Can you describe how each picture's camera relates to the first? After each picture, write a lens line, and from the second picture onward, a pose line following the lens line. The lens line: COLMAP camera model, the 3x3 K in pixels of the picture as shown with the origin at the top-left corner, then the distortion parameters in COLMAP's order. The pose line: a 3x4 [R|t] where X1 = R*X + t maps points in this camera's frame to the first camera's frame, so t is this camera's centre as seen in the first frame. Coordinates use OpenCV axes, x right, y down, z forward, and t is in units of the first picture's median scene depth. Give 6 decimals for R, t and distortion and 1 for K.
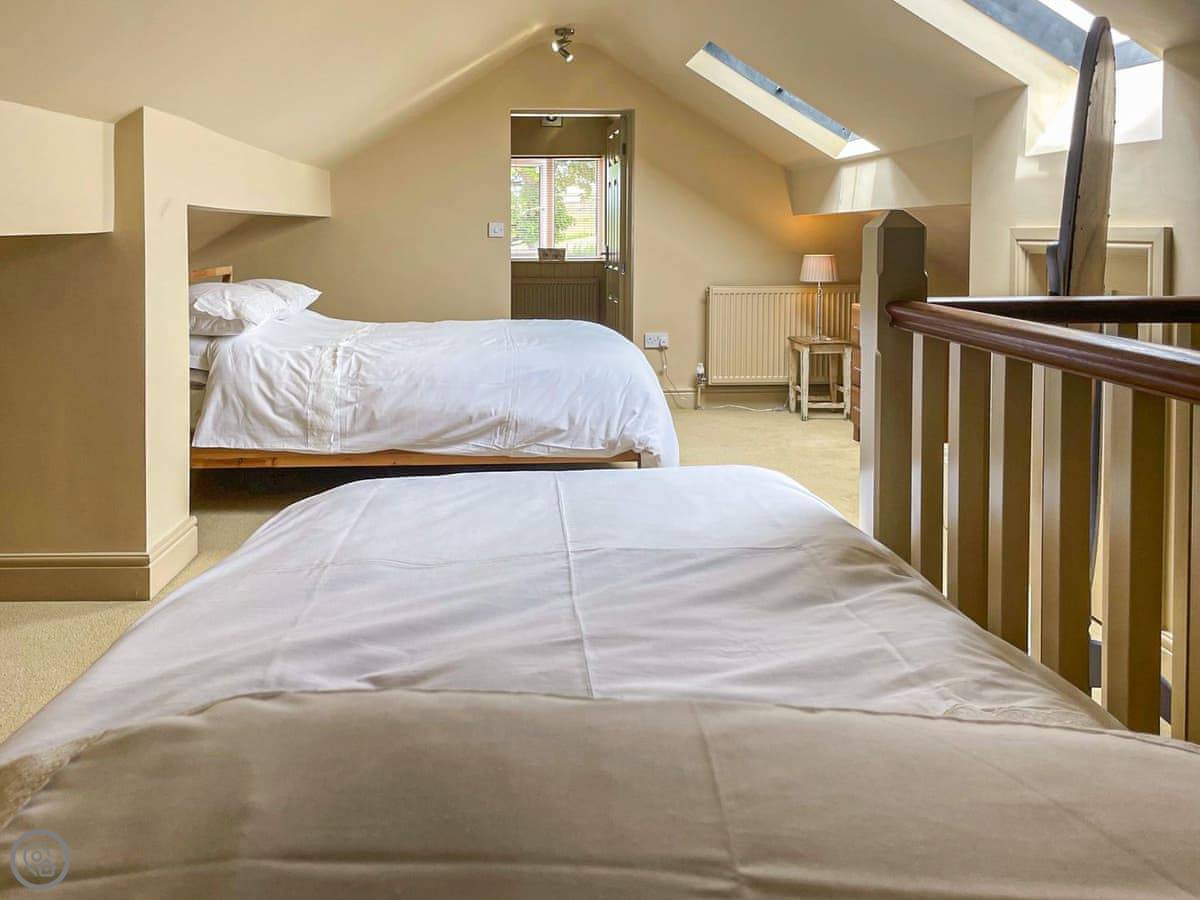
lens RADIAL K [[1059.7, 0, 600.0], [0, 1059.7, 450.0], [0, 0, 1]] dist [-0.086166, 0.004643]
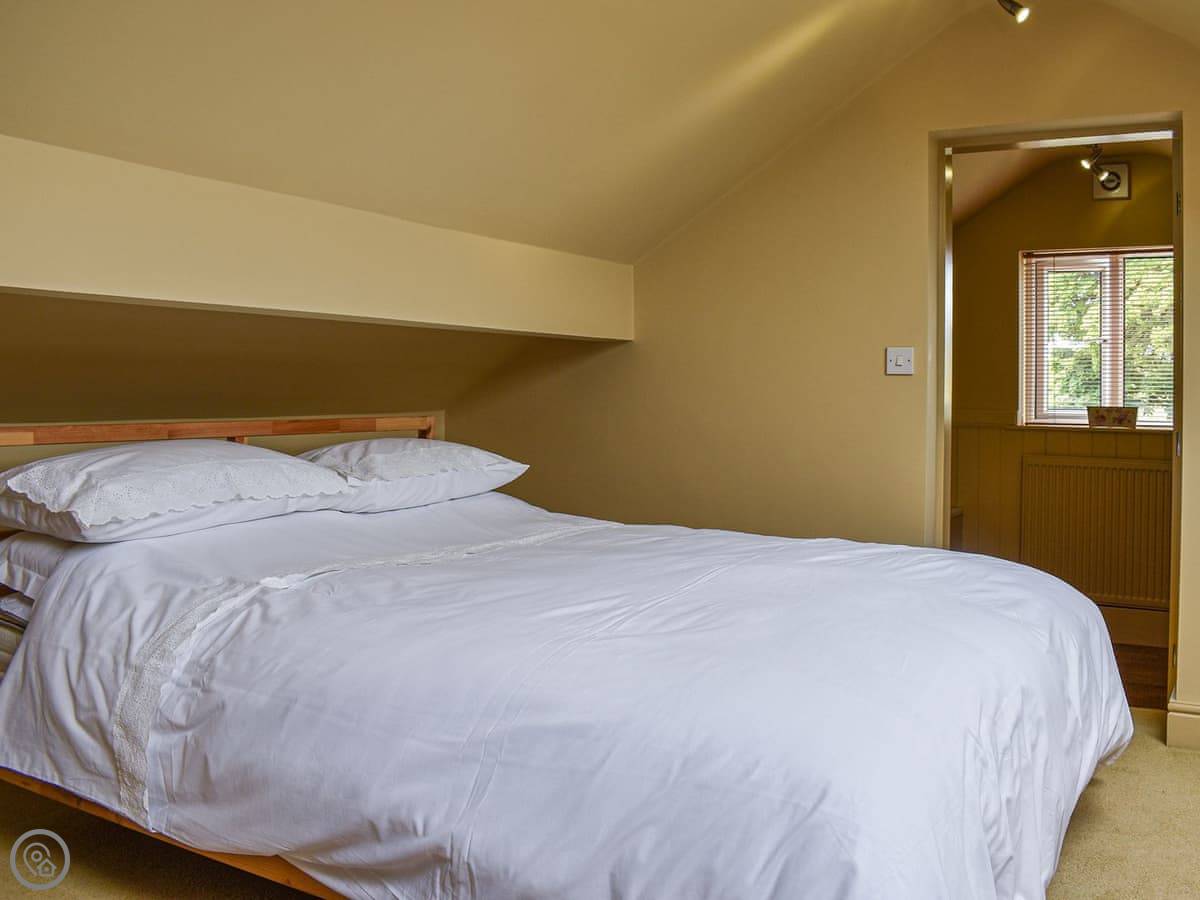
lens RADIAL K [[1134.6, 0, 600.5], [0, 1134.6, 416.9], [0, 0, 1]] dist [0.006023, 0.008796]
pose [[0.820918, 0.024218, -0.570532, 0.164030], [-0.128082, 0.981453, -0.142632, -0.123553], [0.556496, 0.190165, 0.808795, 0.693394]]
